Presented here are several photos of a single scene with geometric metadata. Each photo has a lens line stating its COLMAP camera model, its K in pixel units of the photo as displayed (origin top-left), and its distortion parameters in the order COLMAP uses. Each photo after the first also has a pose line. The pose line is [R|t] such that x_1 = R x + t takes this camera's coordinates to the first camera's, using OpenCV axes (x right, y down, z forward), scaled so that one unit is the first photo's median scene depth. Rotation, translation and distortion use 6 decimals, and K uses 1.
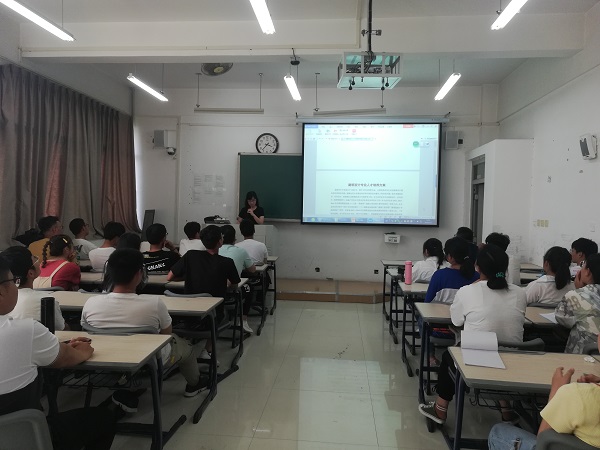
lens RADIAL K [[446.1, 0, 298.4], [0, 446.1, 217.7], [0, 0, 1]] dist [0.075389, -0.105115]
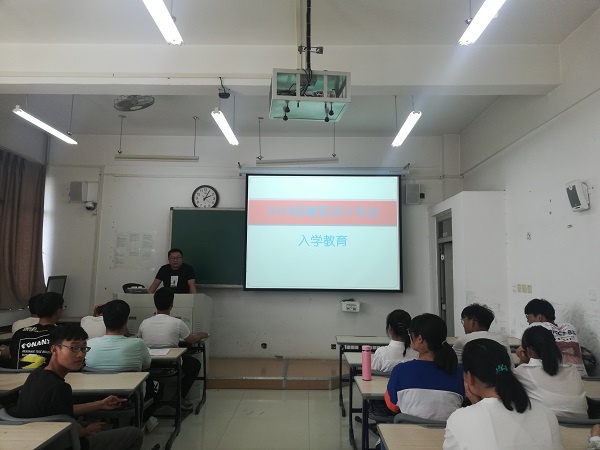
lens RADIAL K [[446.1, 0, 298.4], [0, 446.1, 217.7], [0, 0, 1]] dist [0.075389, -0.105115]
pose [[0.996698, -0.000065, 0.081201, 0.043830], [0.011074, 0.990764, -0.135141, -0.007767], [-0.080442, 0.135594, 0.987493, 0.151158]]
